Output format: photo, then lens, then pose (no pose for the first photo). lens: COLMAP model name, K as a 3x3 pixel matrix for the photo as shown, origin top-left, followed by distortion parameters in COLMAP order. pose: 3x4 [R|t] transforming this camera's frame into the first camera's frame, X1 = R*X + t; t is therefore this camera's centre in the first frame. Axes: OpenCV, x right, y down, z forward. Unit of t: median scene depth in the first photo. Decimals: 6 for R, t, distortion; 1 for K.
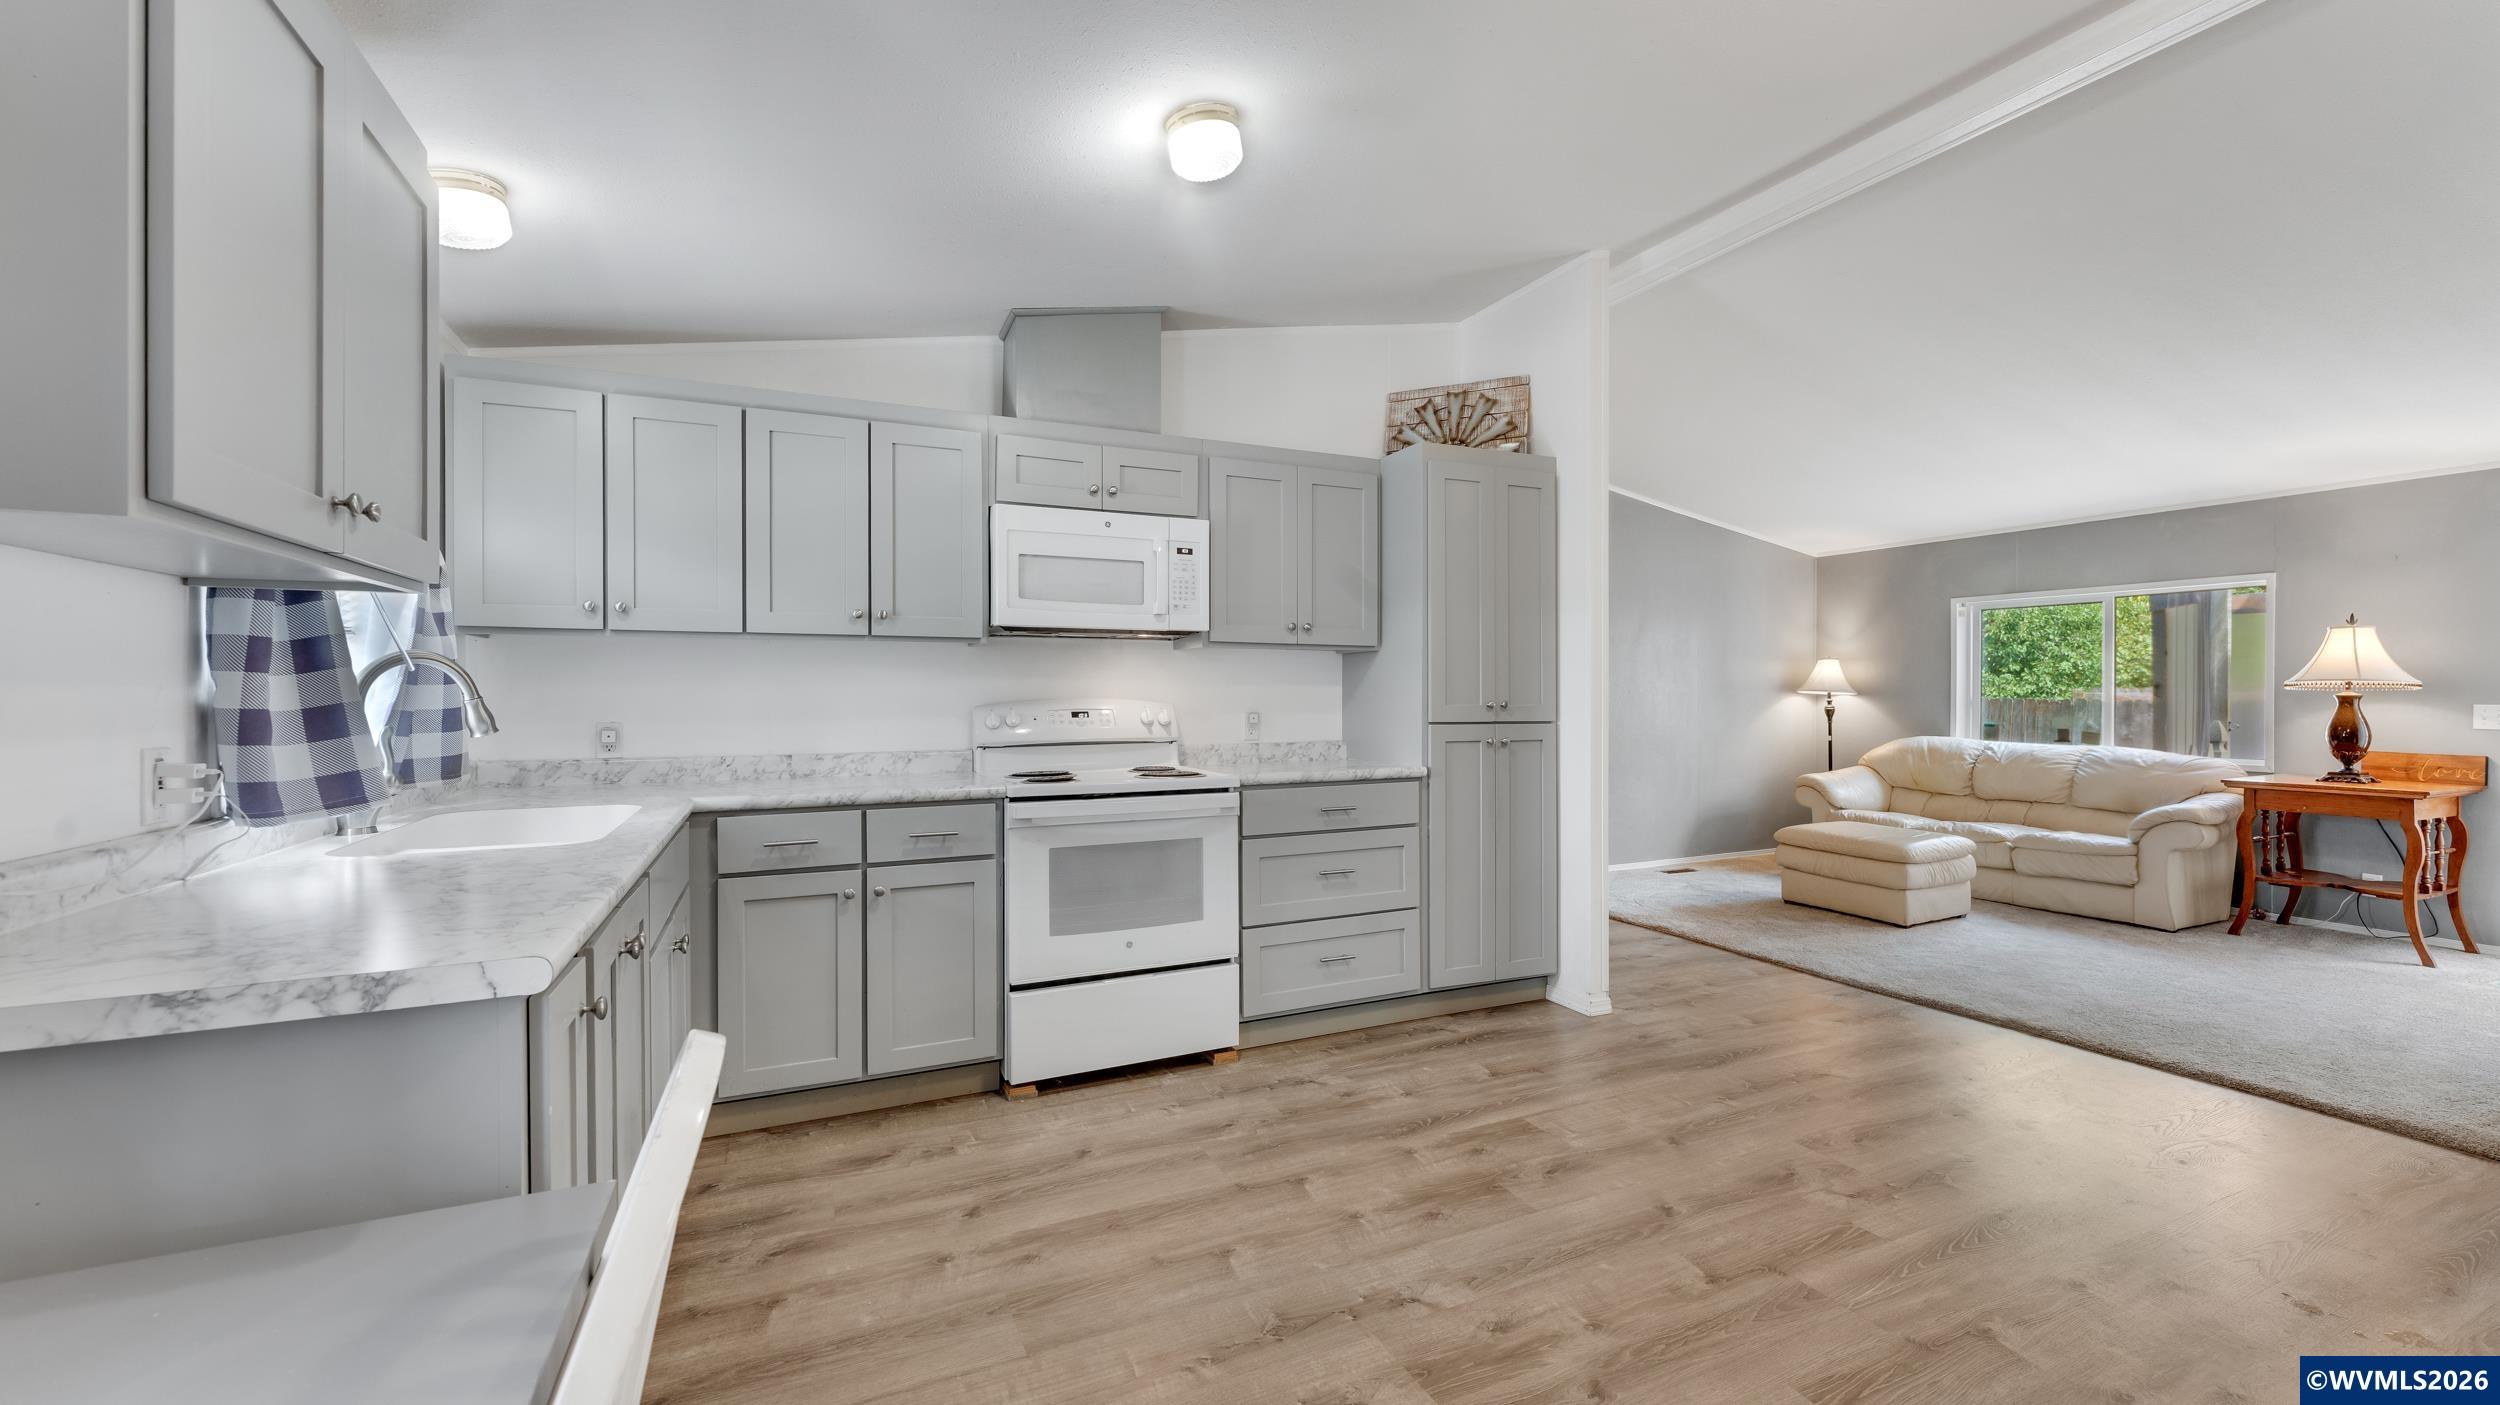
lens RADIAL K [[1012.0, 0, 1248.0], [0, 1012.0, 708.6], [0, 0, 1]] dist [0.000528, -0.000047]
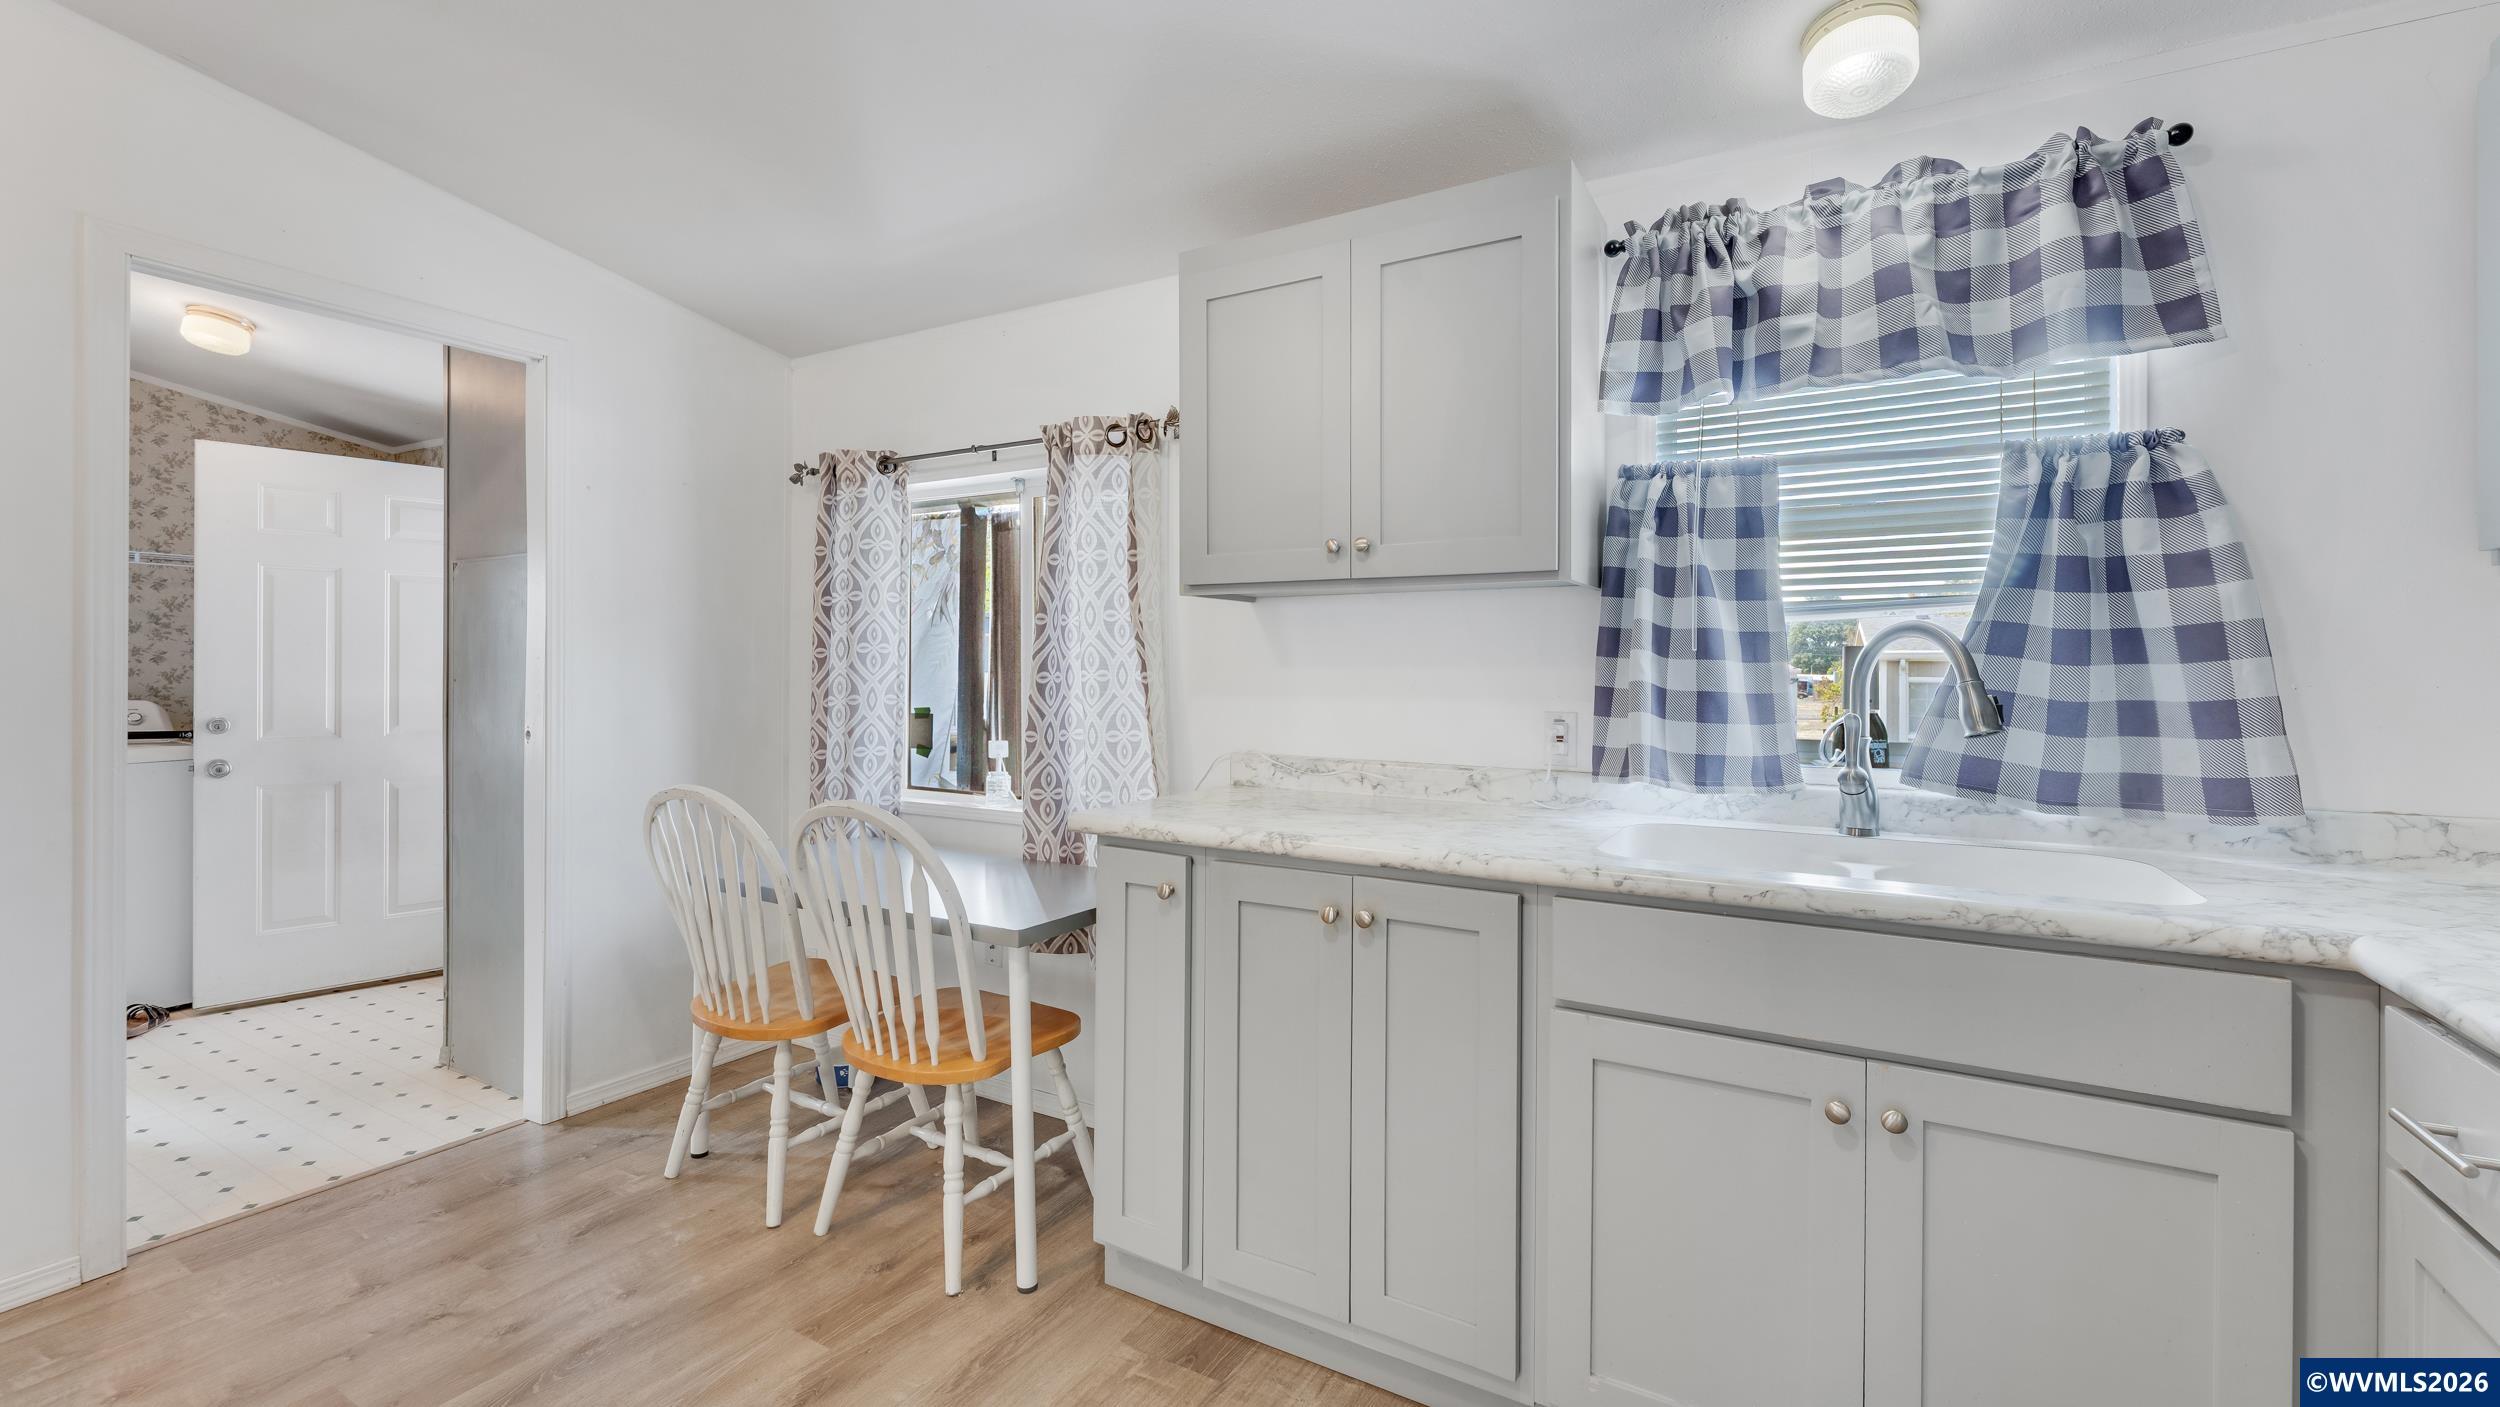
lens RADIAL K [[1040.1, 0, 1252.1], [0, 1040.1, 665.7], [0, 0, 1]] dist [-0.001117, -0.000183]
pose [[-0.810263, -0.003673, -0.586055, 0.210993], [-0.012801, 0.999853, 0.011432, -0.076053], [0.585927, 0.016765, -0.810191, 4.066052]]
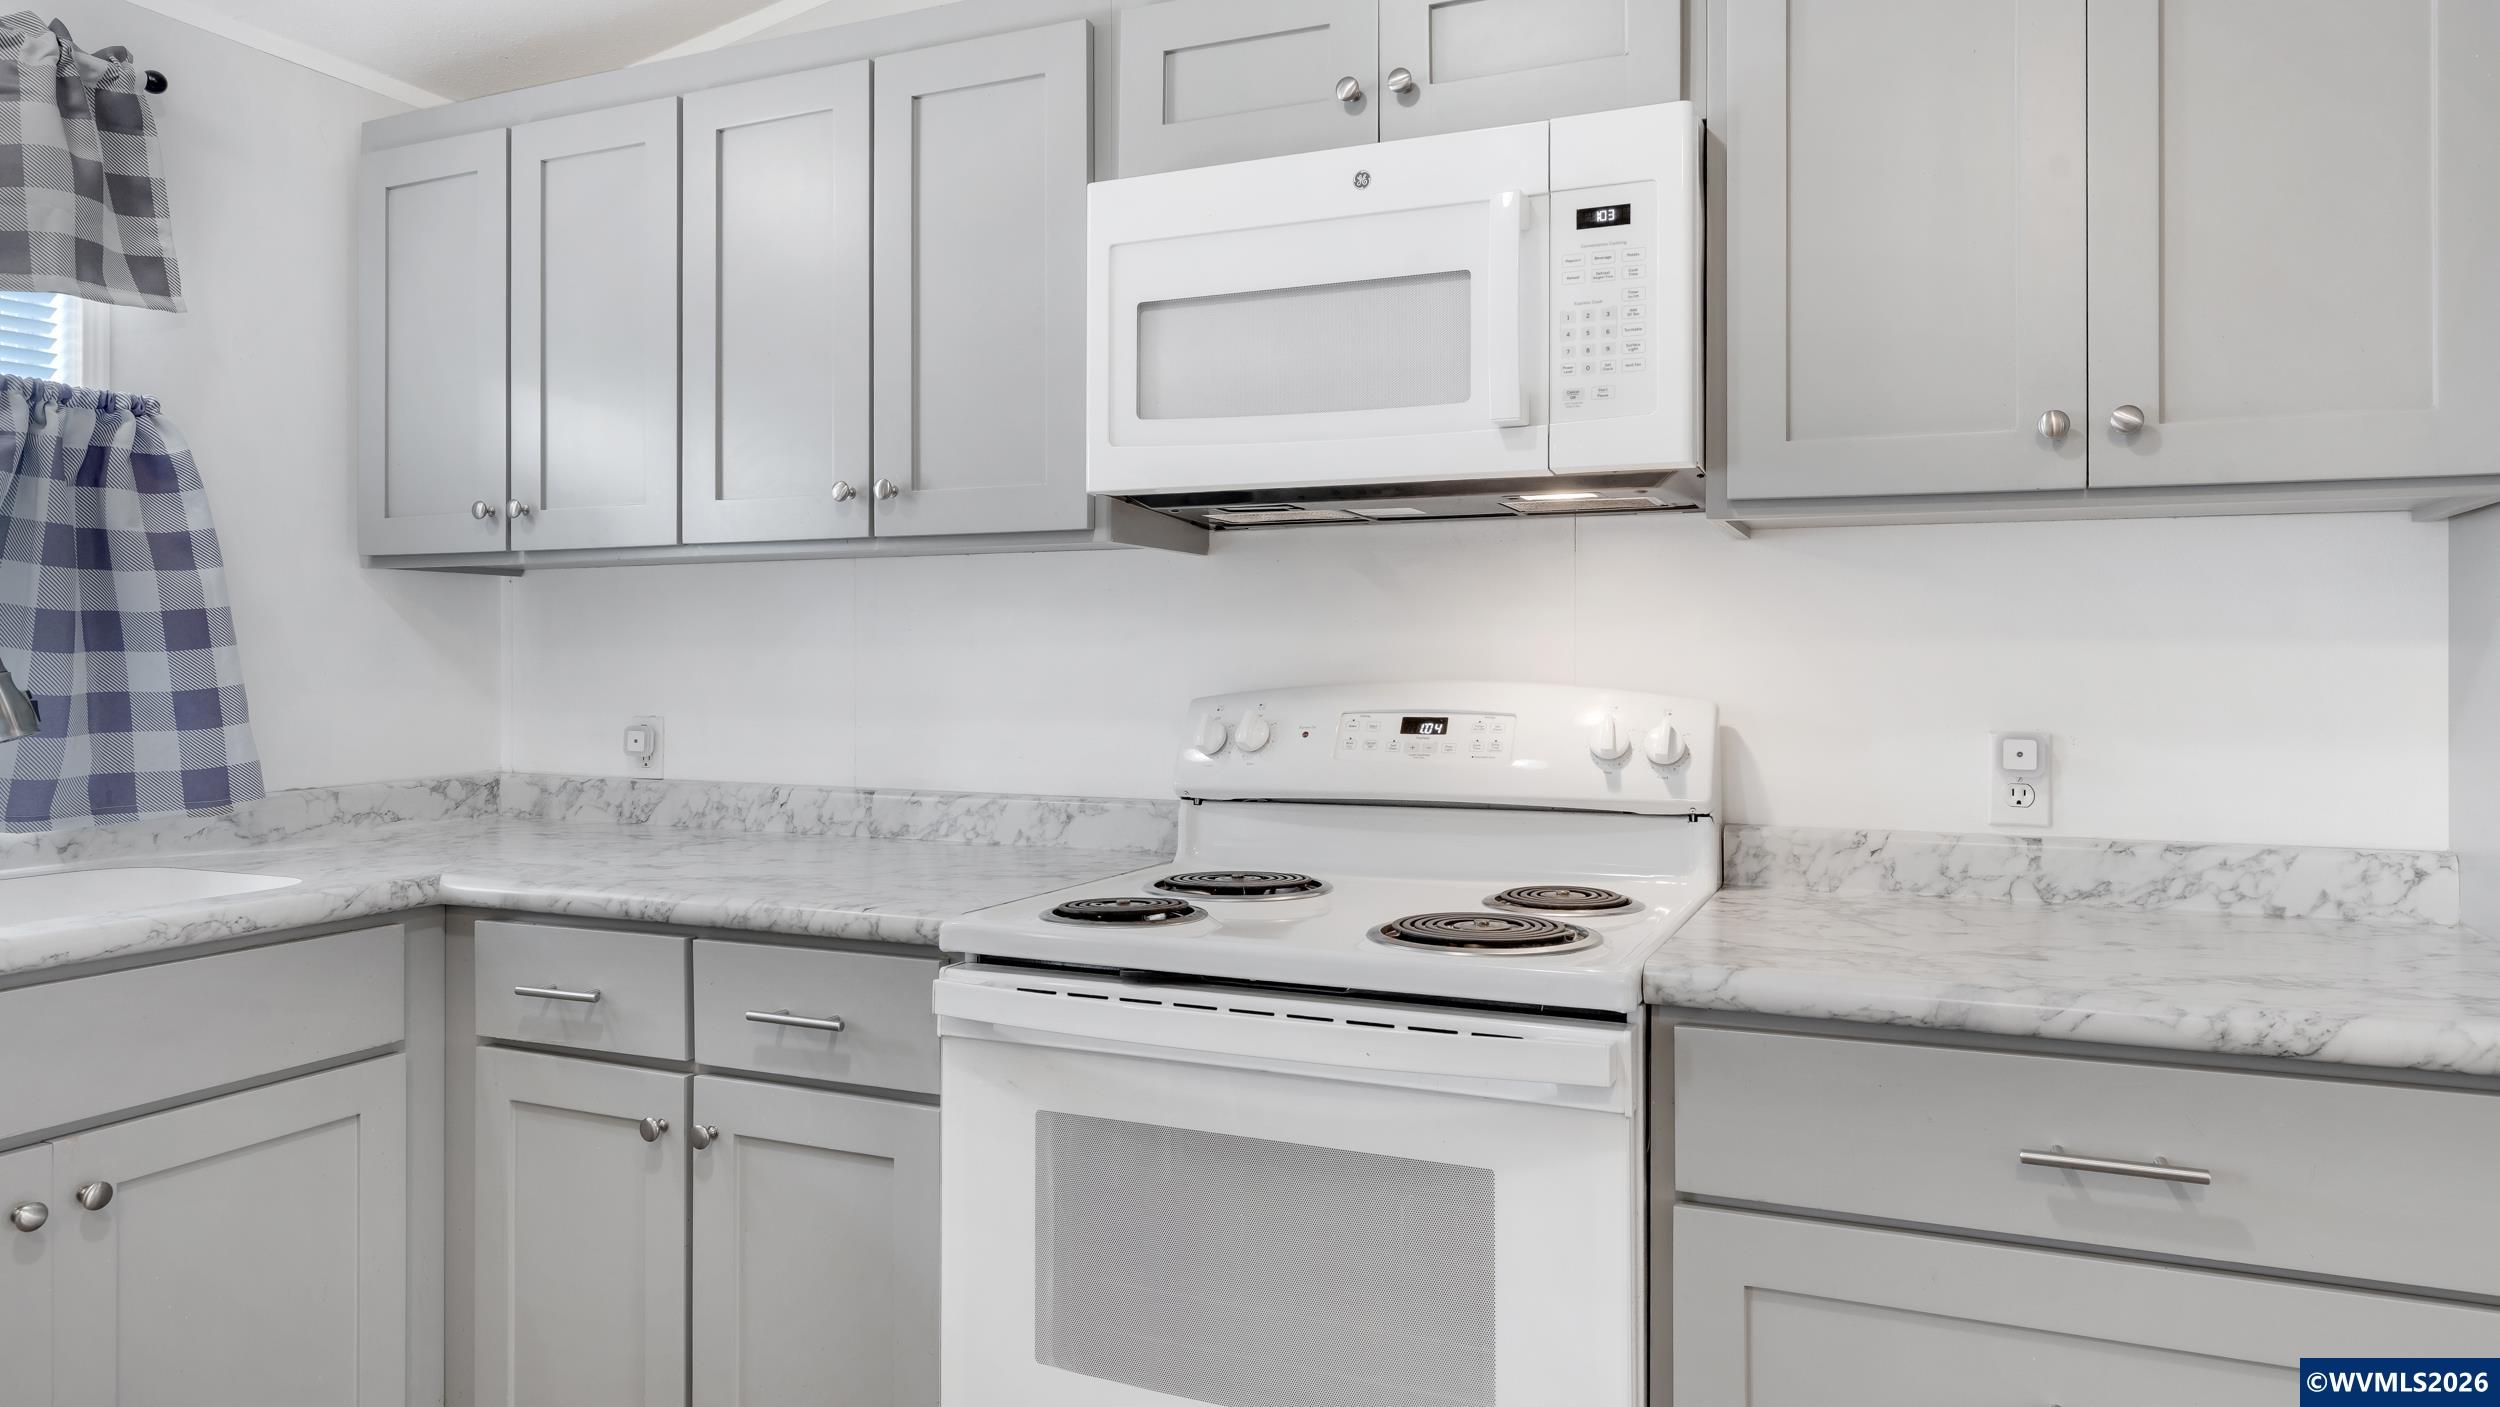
lens RADIAL K [[1550.0, 0, 1260.3], [0, 1550.0, 651.8], [0, 0, 1]] dist [0.002767, 0.000943]
pose [[0.668327, -0.003332, -0.743860, 1.099042], [-0.012331, 0.999803, -0.015558, -0.057733], [0.743765, 0.019570, 0.668154, 2.968678]]
